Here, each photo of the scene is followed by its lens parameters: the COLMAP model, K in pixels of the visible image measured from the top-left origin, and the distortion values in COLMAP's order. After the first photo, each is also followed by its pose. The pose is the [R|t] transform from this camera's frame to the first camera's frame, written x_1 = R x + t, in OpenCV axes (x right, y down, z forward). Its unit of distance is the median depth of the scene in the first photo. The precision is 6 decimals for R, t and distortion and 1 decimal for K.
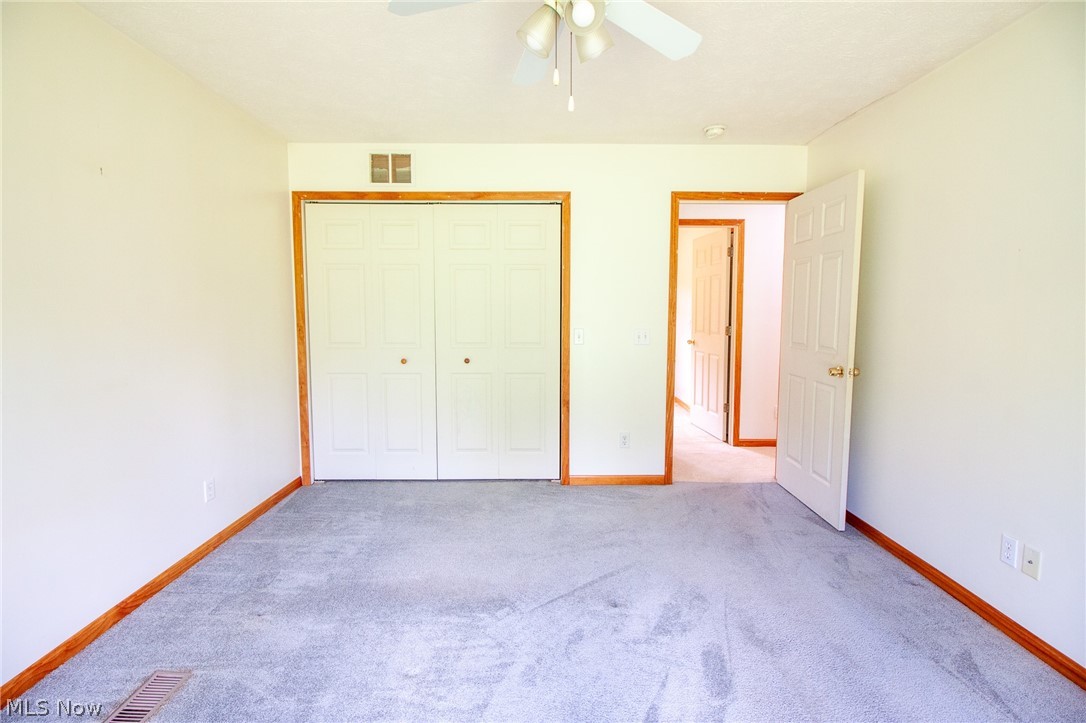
lens RADIAL K [[500.6, 0, 544.9], [0, 500.6, 350.7], [0, 0, 1]] dist [-0.001163, -0.011432]
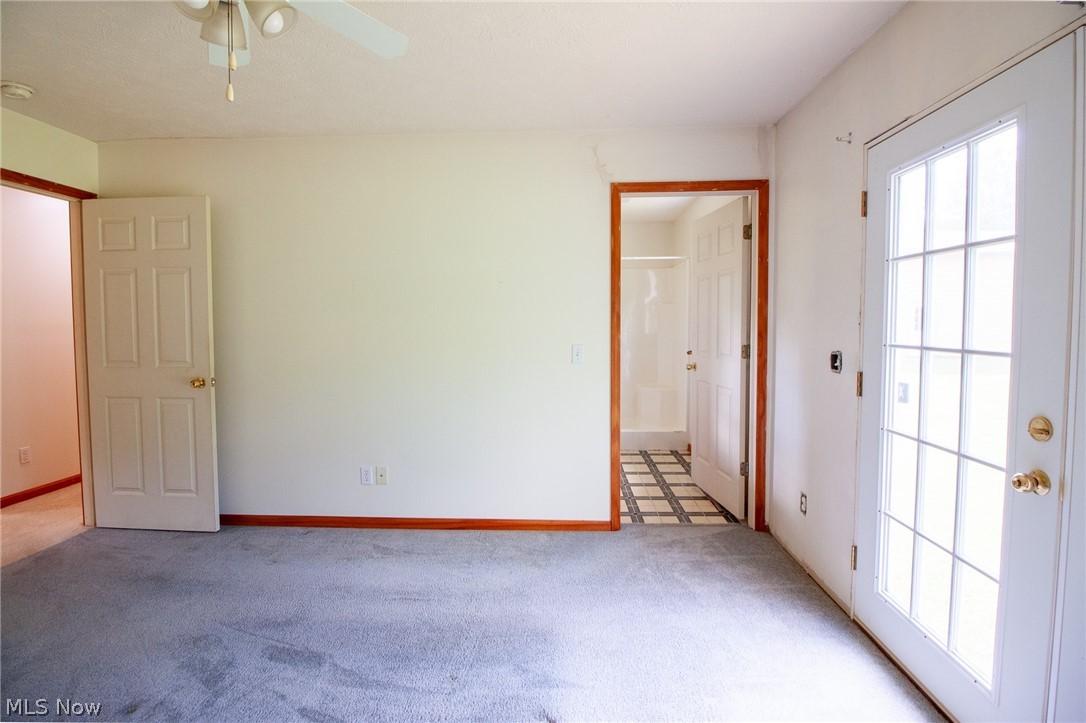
lens RADIAL K [[500.6, 0, 542.6], [0, 500.6, 346.7], [0, 0, 1]] dist [-0.001163, -0.011432]
pose [[0.064152, -0.049738, 0.996700, -0.402199], [0.089923, 0.994982, 0.043865, -0.014475], [-0.993881, 0.086812, 0.068302, 0.206392]]
